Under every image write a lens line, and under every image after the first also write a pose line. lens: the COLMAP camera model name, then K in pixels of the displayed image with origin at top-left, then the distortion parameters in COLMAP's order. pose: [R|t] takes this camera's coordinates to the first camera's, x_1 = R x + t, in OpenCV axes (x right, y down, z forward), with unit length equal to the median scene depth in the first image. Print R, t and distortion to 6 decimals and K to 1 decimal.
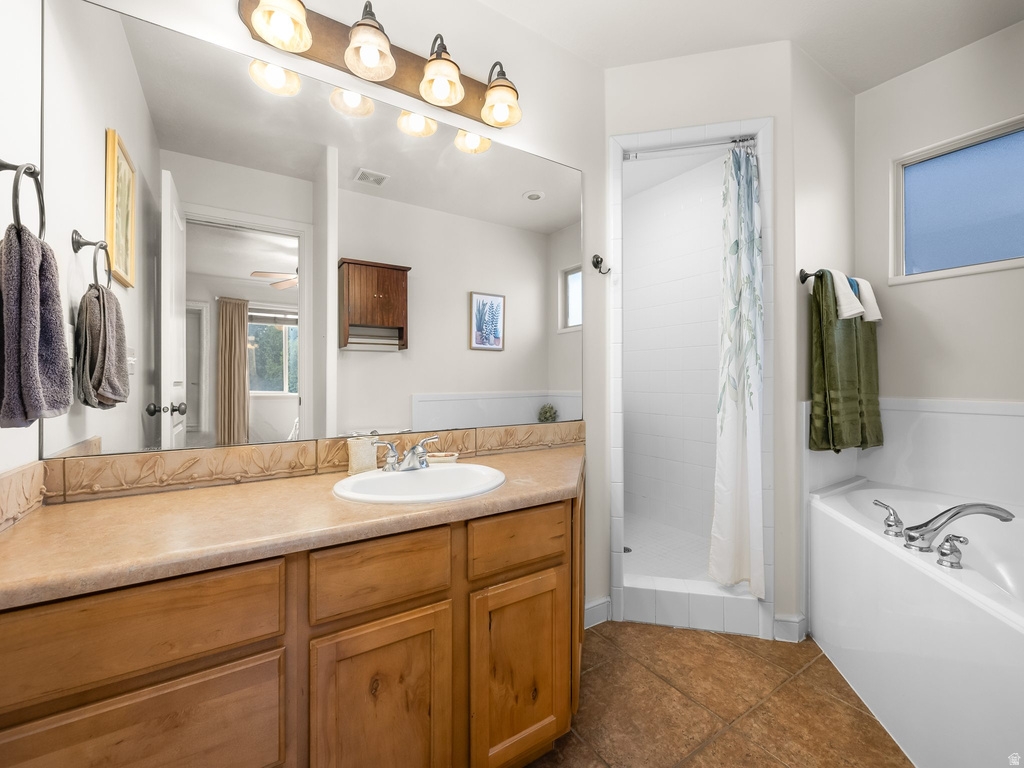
lens RADIAL K [[432.1, 0, 511.5], [0, 432.1, 379.7], [0, 0, 1]] dist [-0.002540, 0.000142]
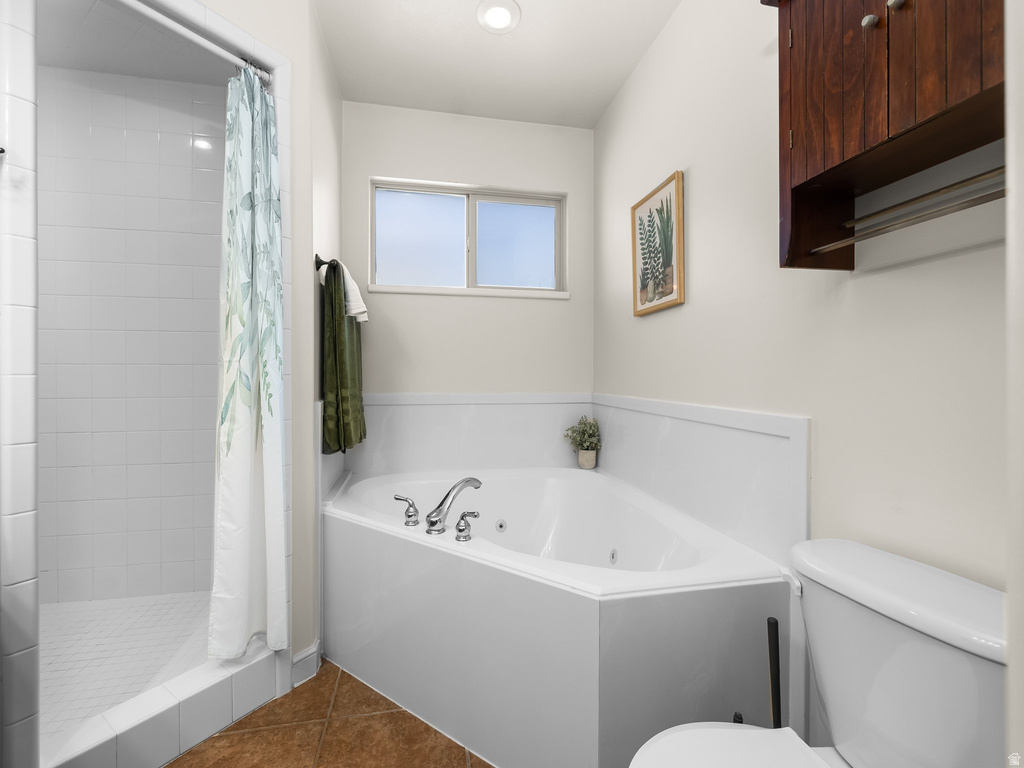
lens RADIAL K [[432.1, 0, 511.0], [0, 432.1, 378.1], [0, 0, 1]] dist [-0.002540, 0.000142]
pose [[0.383737, -0.002540, 0.923439, 0.000842], [0.000227, 0.999996, 0.002656, -0.001358], [-0.923442, -0.000809, 0.383737, 0.289987]]
